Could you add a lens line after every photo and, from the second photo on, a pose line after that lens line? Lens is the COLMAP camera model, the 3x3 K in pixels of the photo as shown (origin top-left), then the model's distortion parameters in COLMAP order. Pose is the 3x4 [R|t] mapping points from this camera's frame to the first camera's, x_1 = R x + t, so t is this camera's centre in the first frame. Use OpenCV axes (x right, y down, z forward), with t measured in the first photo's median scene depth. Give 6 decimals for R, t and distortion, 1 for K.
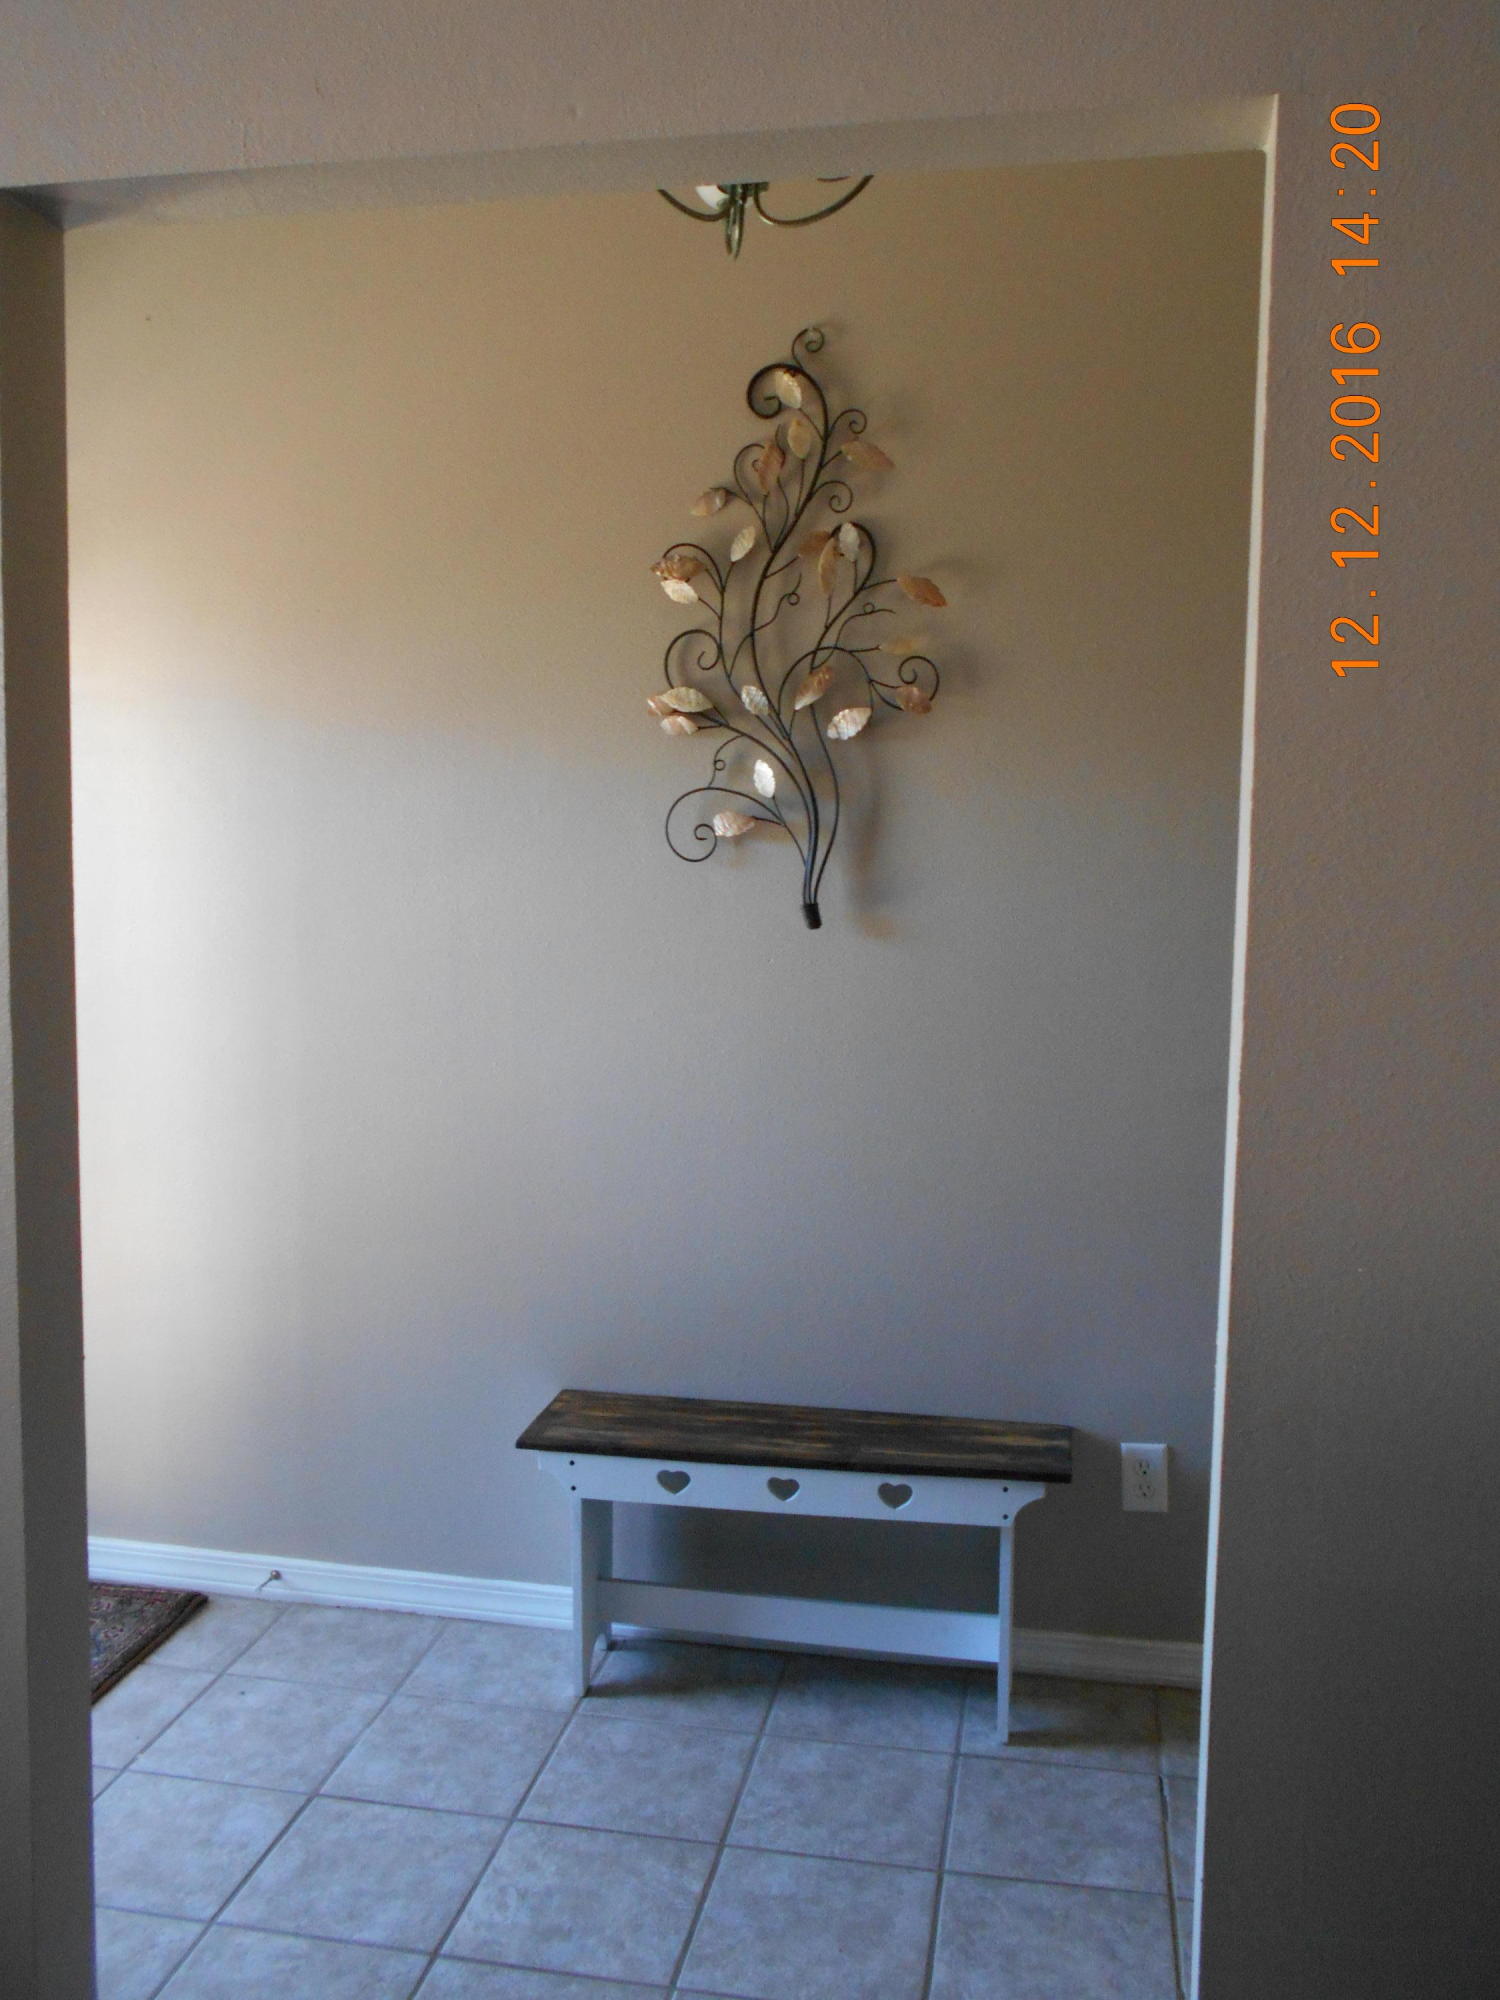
lens RADIAL K [[1671.4, 0, 750.0], [0, 1671.4, 1000.0], [0, 0, 1]] dist [-0.012452, -0.010352]
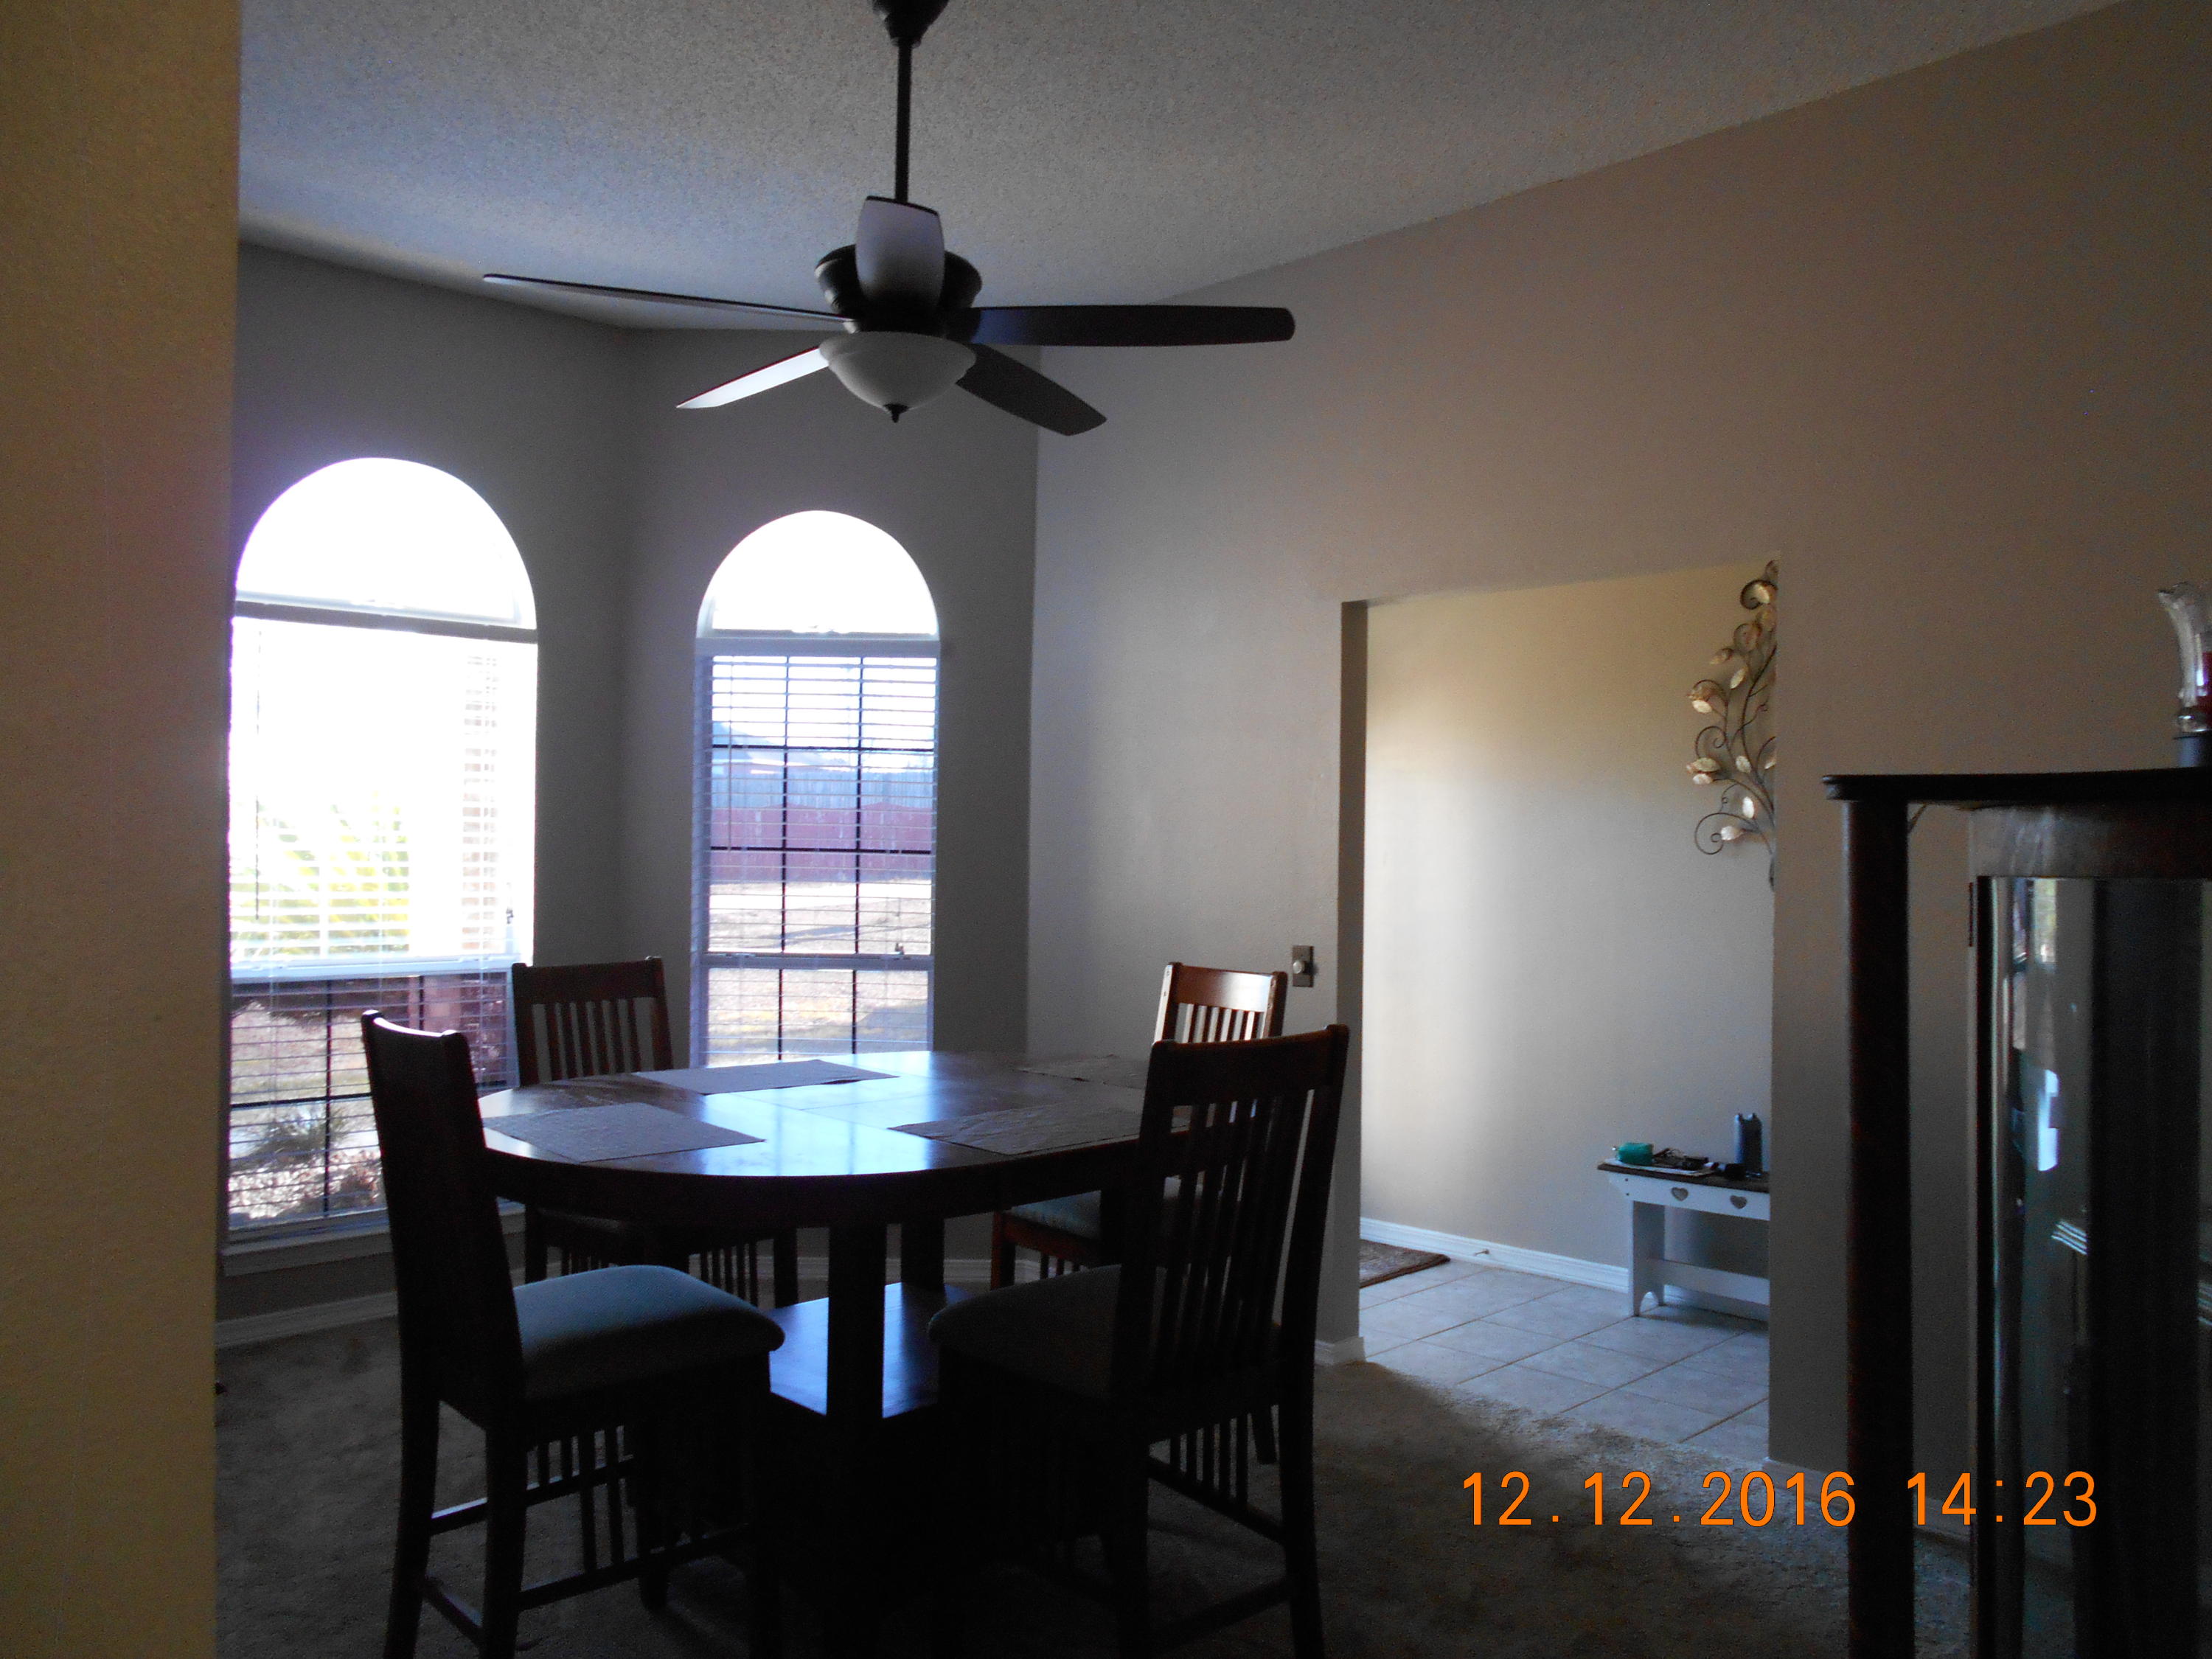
lens RADIAL K [[1714.1, 0, 1085.0], [0, 1714.1, 825.2], [0, 0, 1]] dist [-0.016287, 0.005522]
pose [[0.815067, -0.009984, -0.579281, 0.489097], [-0.053144, 0.994348, -0.091913, 0.091746], [0.576925, 0.105701, 0.809929, -0.886190]]
